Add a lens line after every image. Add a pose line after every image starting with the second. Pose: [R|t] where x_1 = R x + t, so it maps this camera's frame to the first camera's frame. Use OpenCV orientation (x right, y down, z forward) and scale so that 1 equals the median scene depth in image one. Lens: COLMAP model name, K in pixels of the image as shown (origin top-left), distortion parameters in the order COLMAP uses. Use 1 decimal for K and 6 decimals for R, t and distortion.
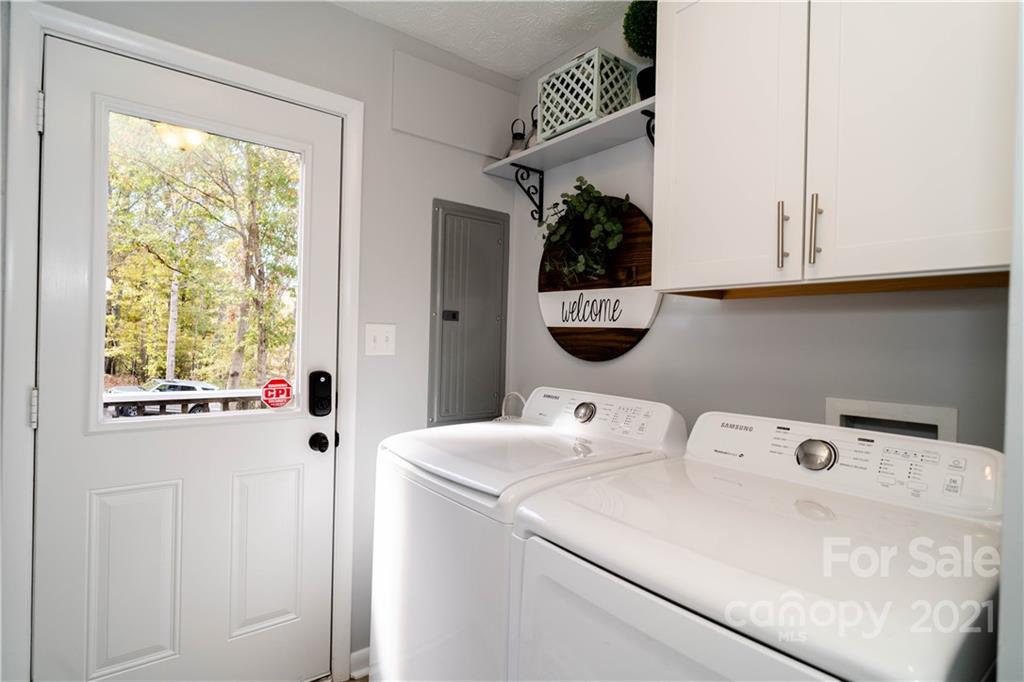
lens RADIAL K [[524.3, 0, 513.5], [0, 524.3, 340.0], [0, 0, 1]] dist [-0.002336, 0.000397]
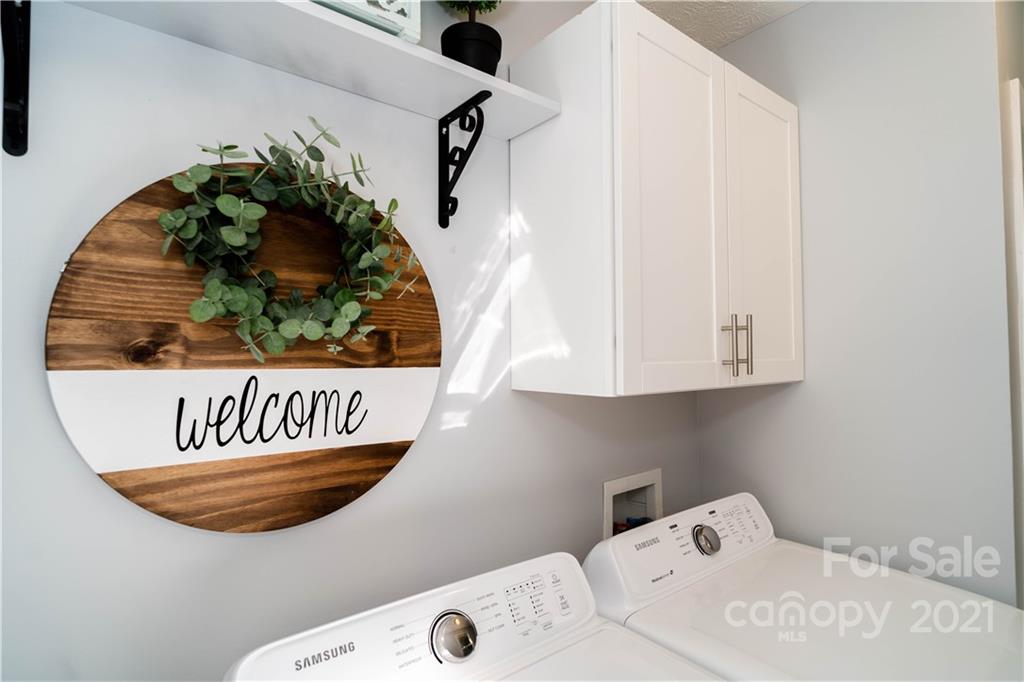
lens RADIAL K [[524.3, 0, 513.5], [0, 524.3, 340.0], [0, 0, 1]] dist [-0.002336, 0.000397]
pose [[-0.016574, 0.004627, 0.999852, -0.317075], [0.010210, 0.999938, -0.004459, -0.122283], [-0.999811, 0.010134, -0.016621, 0.846888]]
